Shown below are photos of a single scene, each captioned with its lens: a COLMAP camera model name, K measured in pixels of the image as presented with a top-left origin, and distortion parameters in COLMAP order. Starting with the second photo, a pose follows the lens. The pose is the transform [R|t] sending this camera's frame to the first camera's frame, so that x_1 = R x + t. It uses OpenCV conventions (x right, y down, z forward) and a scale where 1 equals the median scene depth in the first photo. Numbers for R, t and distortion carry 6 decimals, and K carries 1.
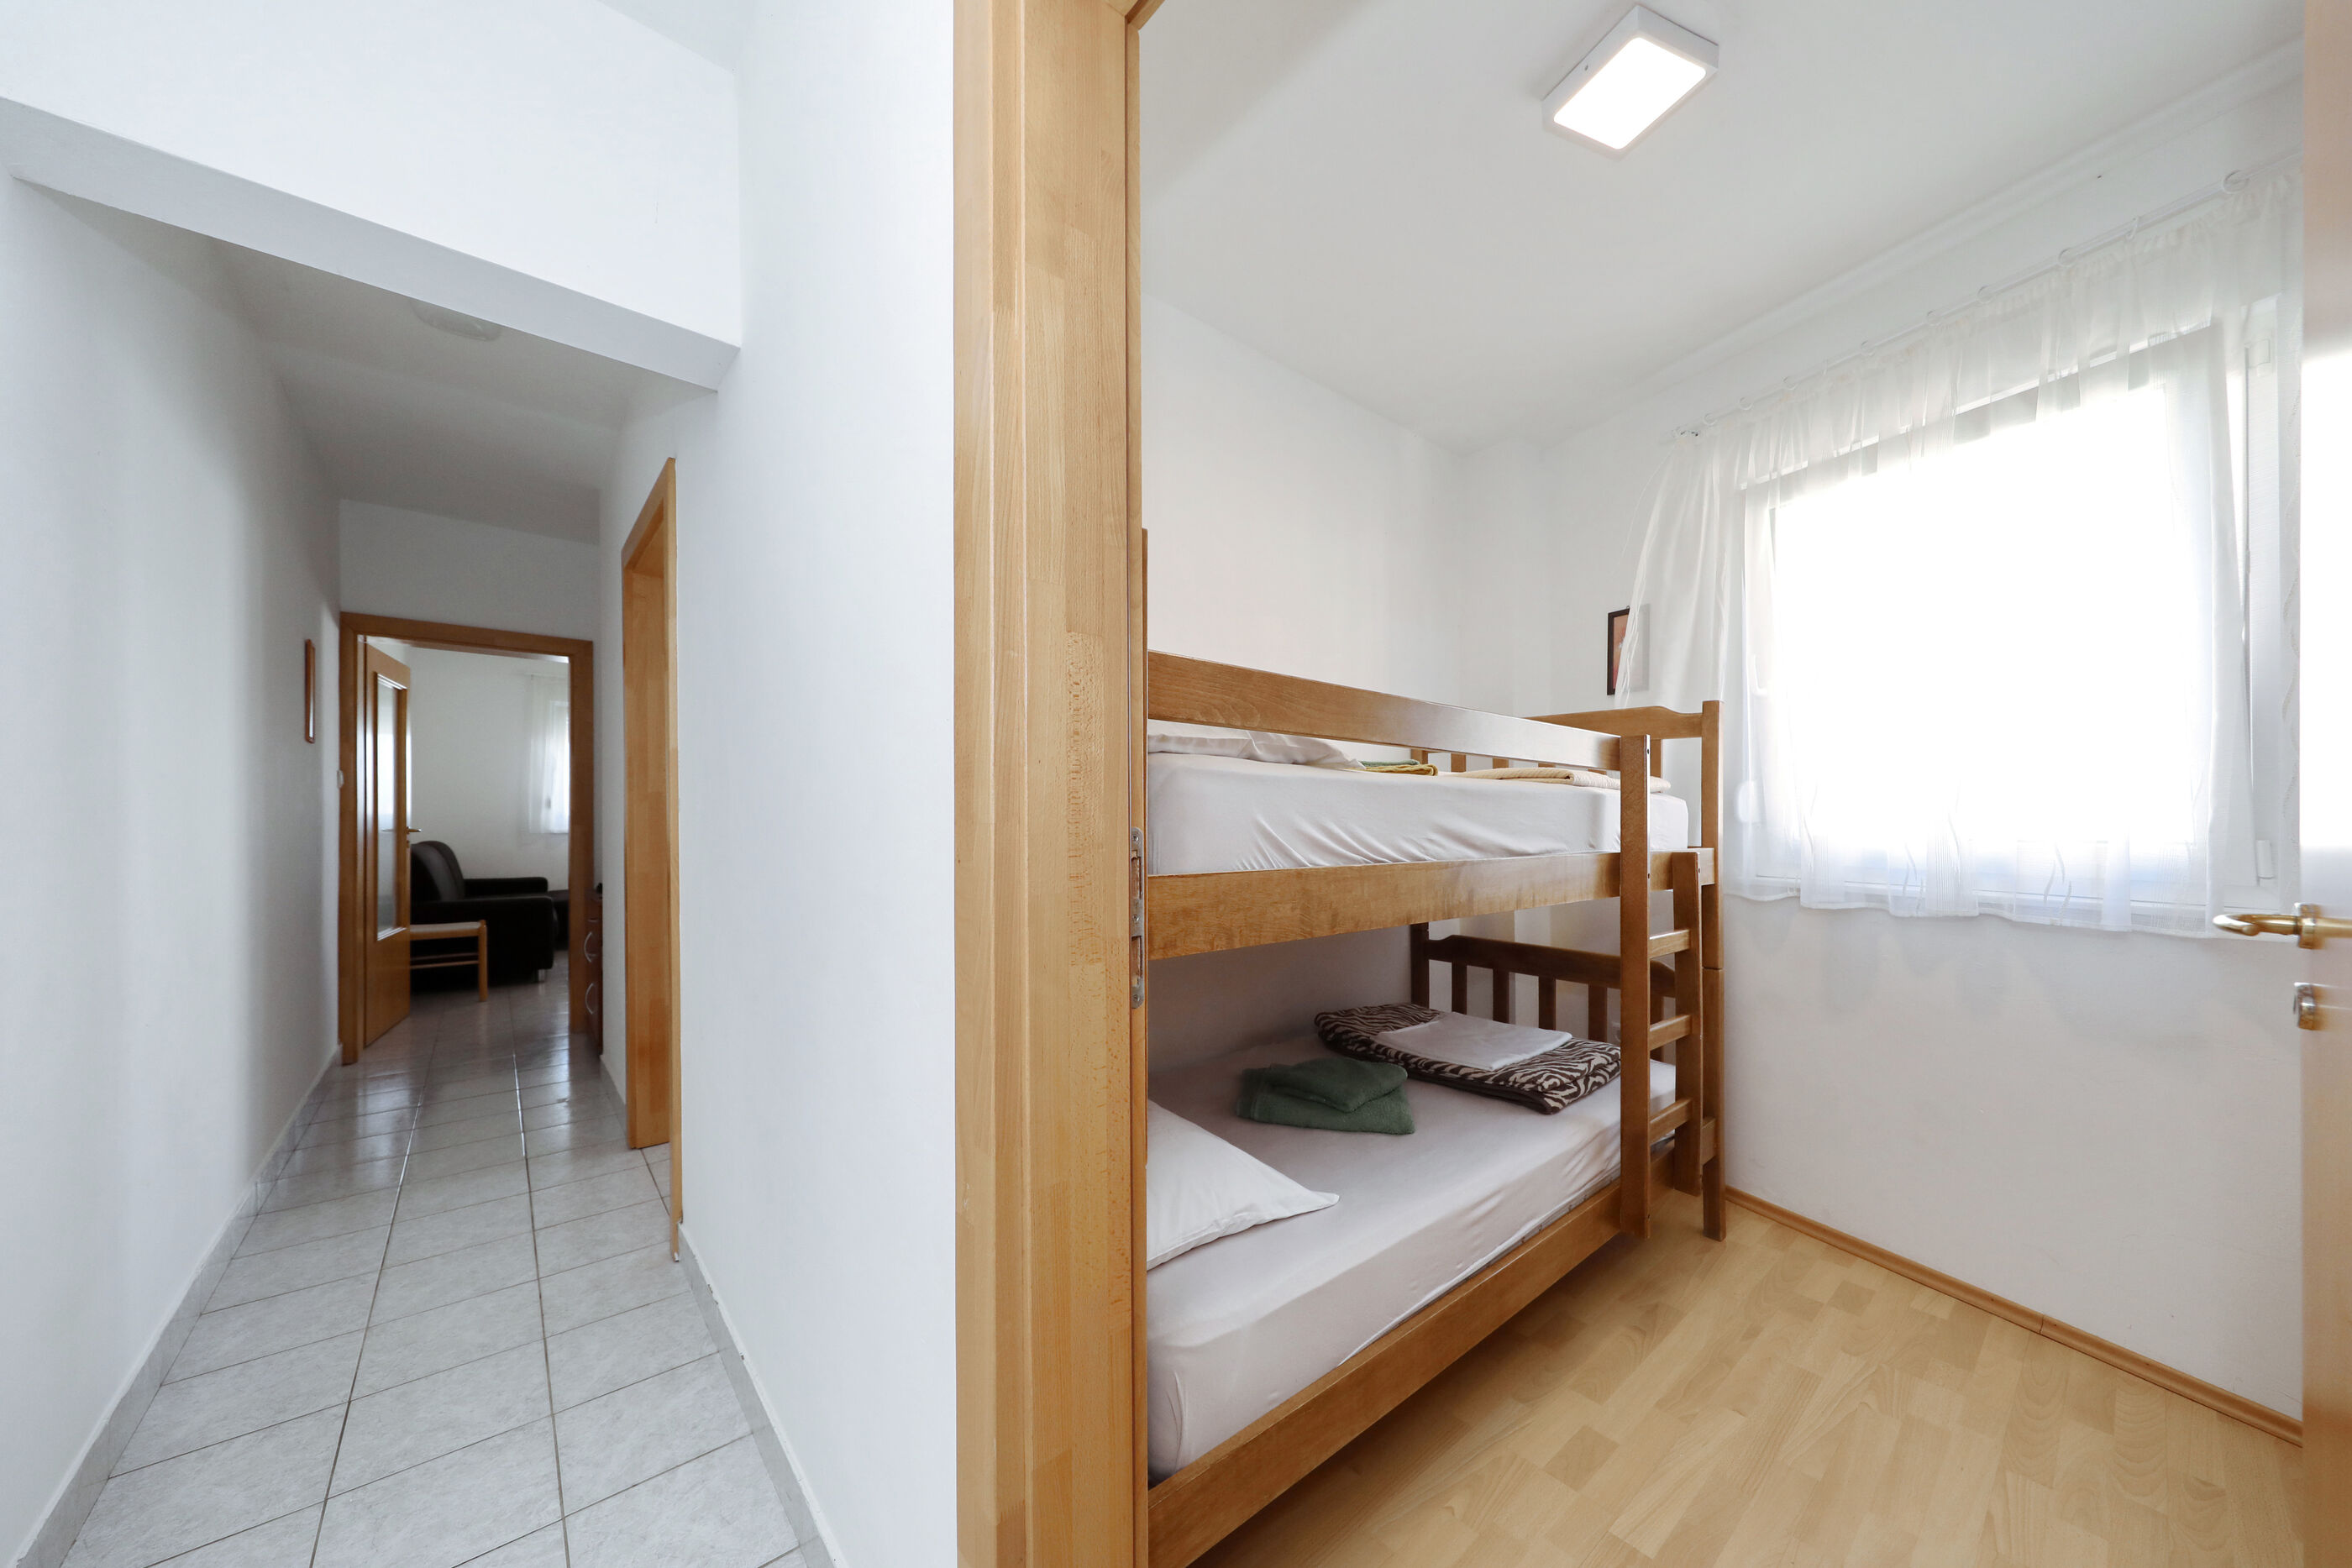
lens RADIAL K [[817.5, 0, 1183.0], [0, 817.5, 800.6], [0, 0, 1]] dist [-0.000815, -0.000104]
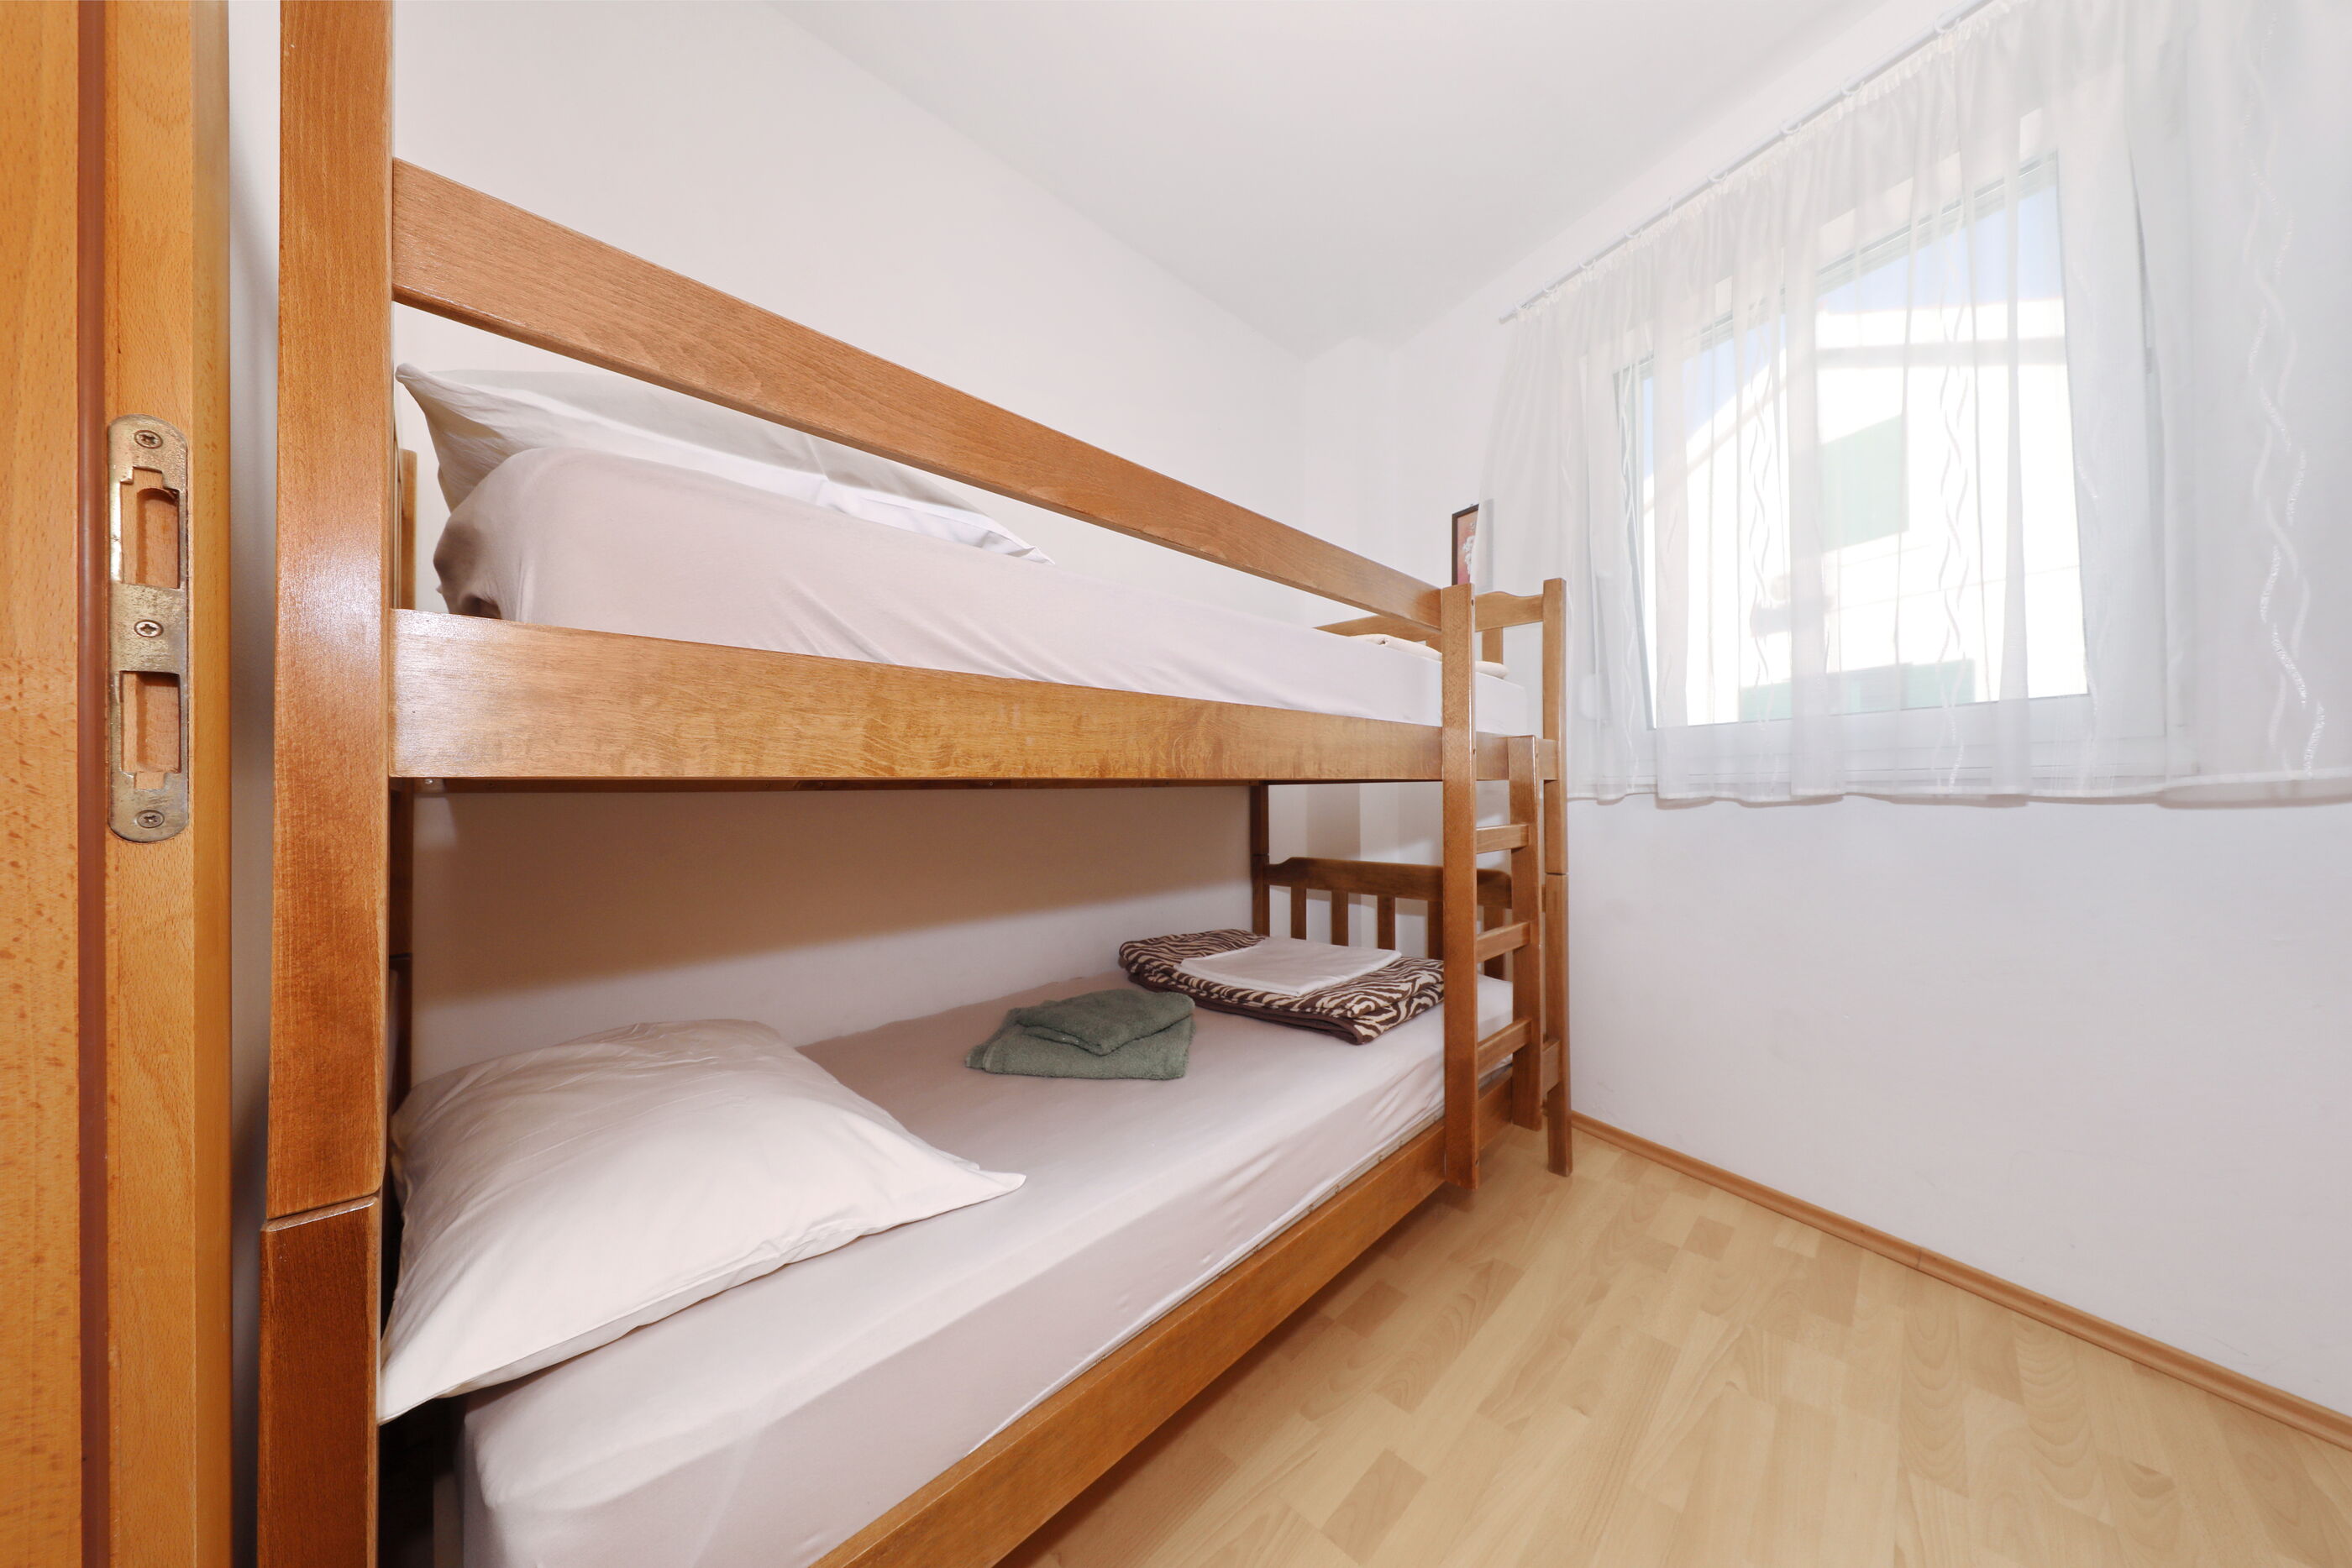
lens RADIAL K [[740.8, 0, 1173.2], [0, 740.8, 792.7], [0, 0, 1]] dist [-0.000004, -0.000154]
pose [[0.996675, -0.024046, 0.077852, 0.207585], [0.022406, 0.999510, 0.021870, 0.110146], [-0.078339, -0.020053, 0.996725, 0.277708]]
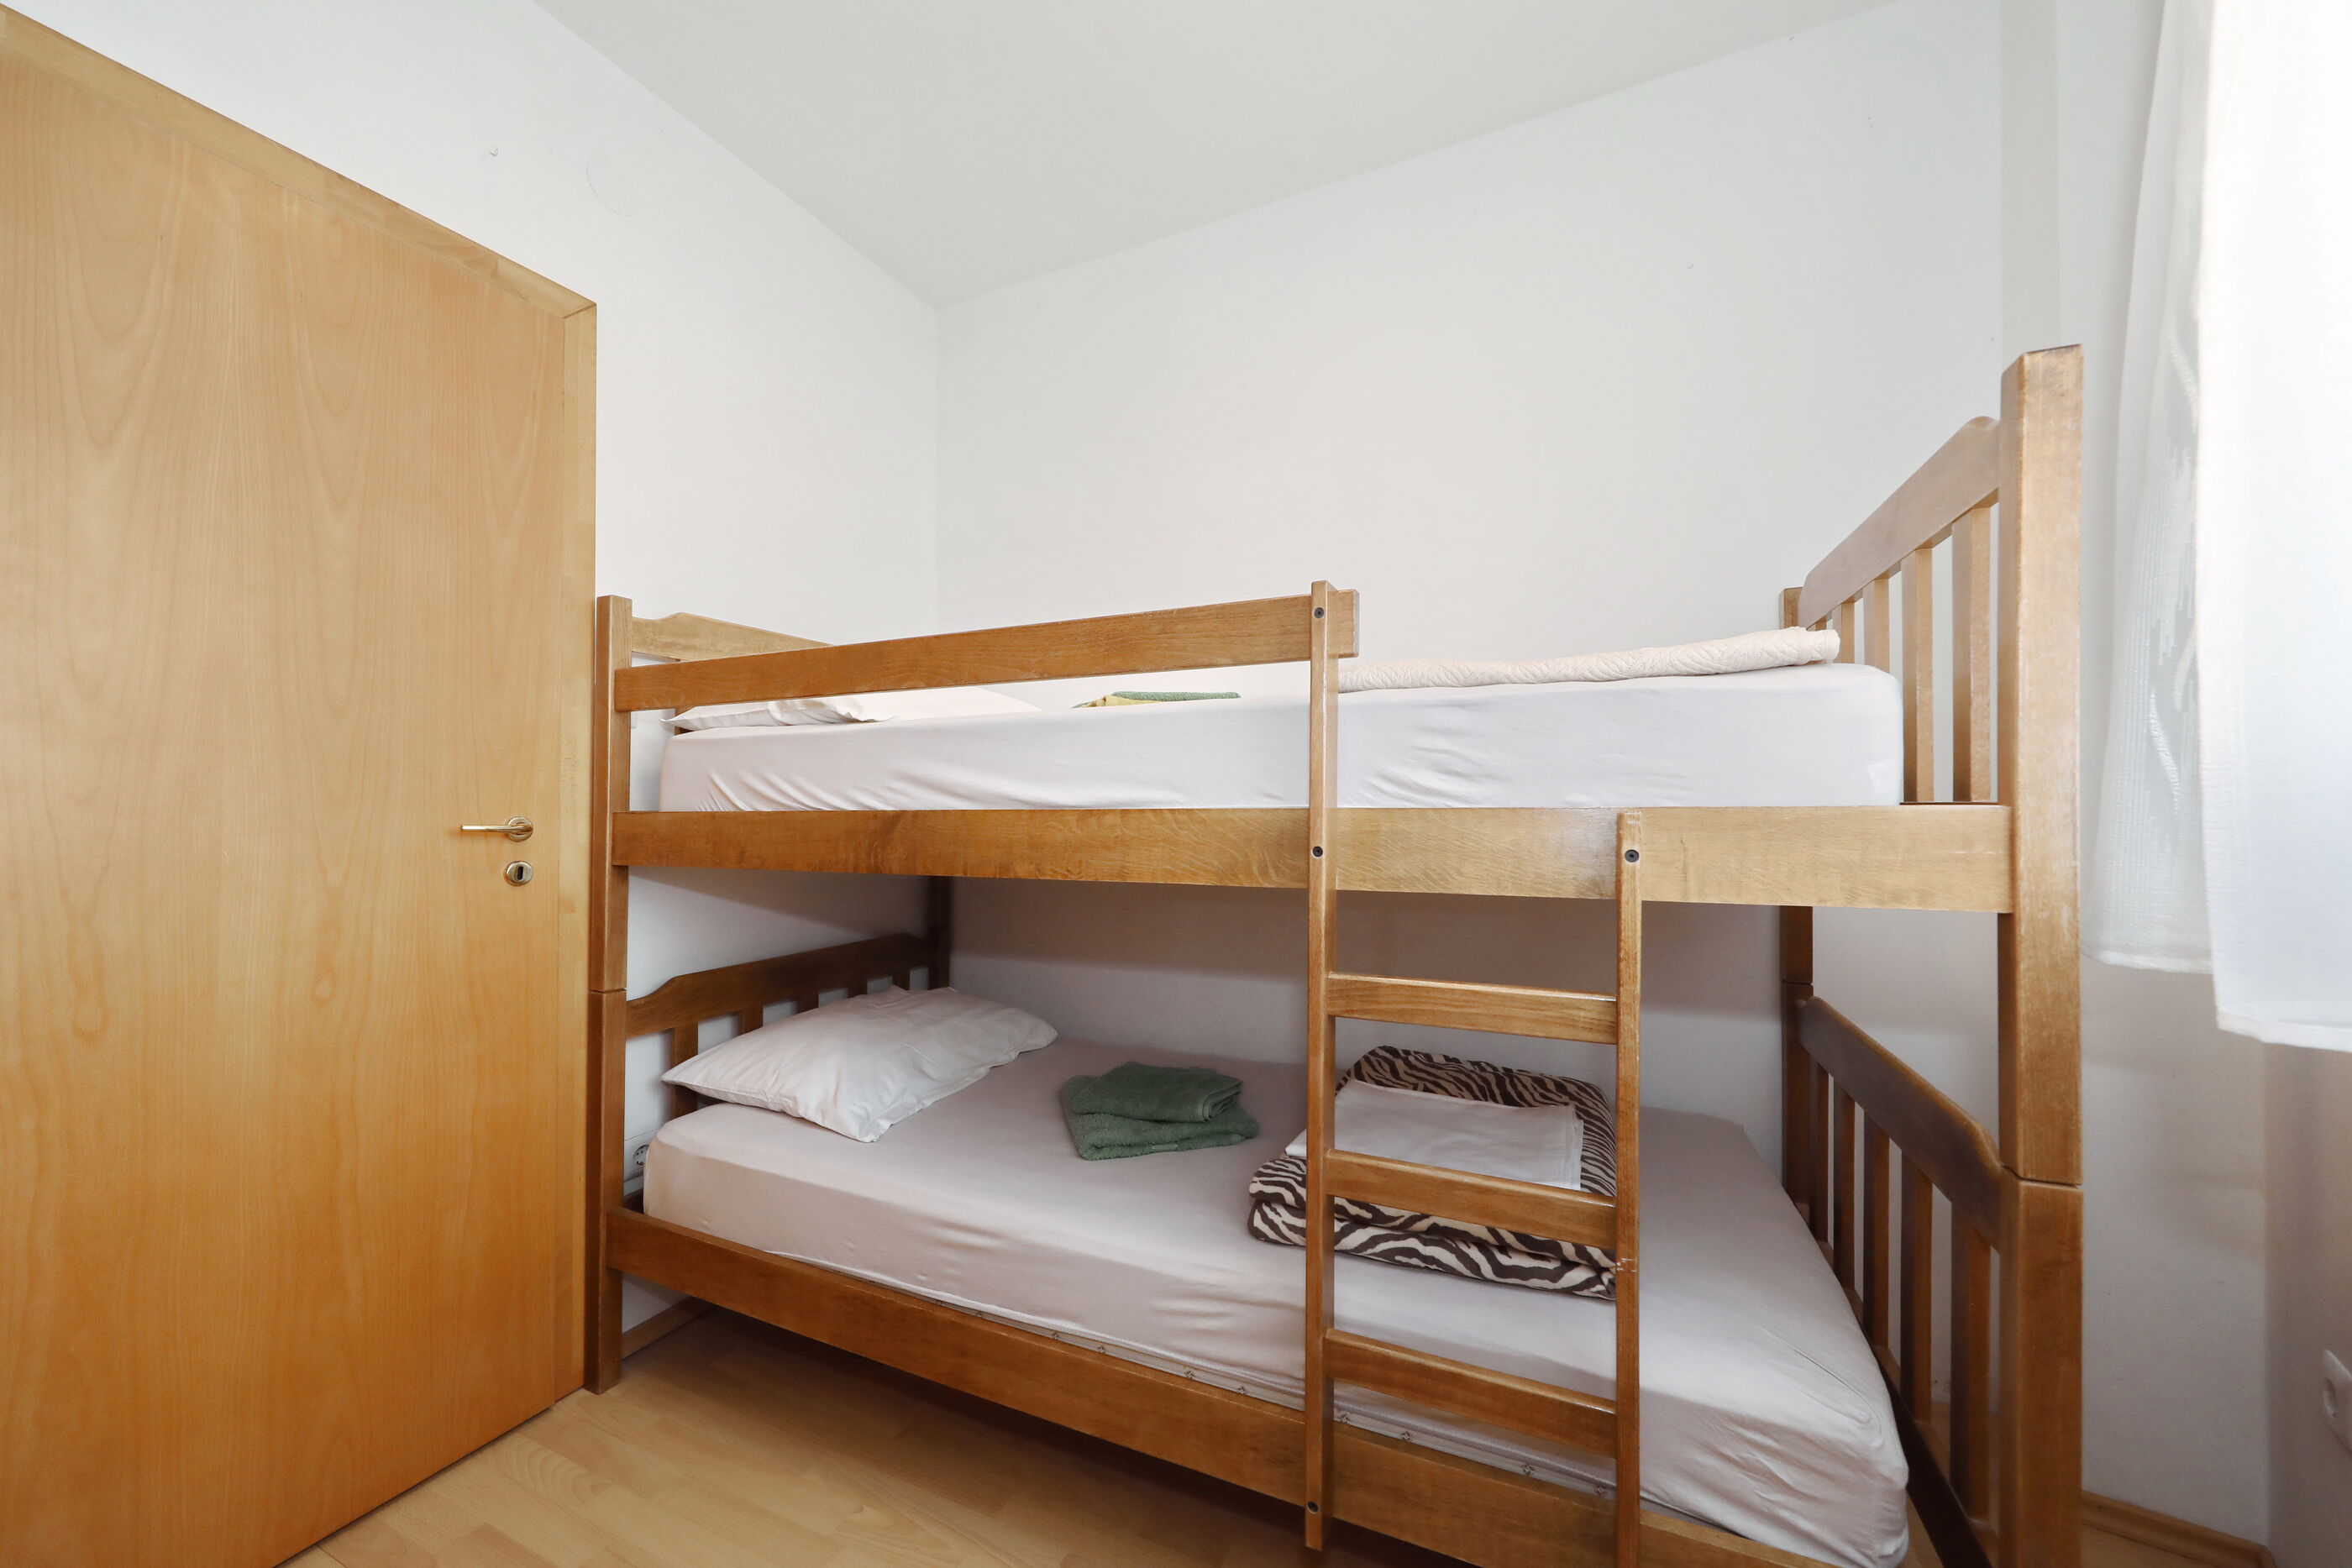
lens RADIAL K [[856.7, 0, 1176.0], [0, 856.7, 784.0], [0, 0, 1]] dist [-0.000550, -0.000032]
pose [[0.417366, -0.033092, -0.908136, 1.036093], [0.028409, 0.999323, -0.023359, 0.058584], [0.908294, -0.016050, 0.418024, 0.697765]]
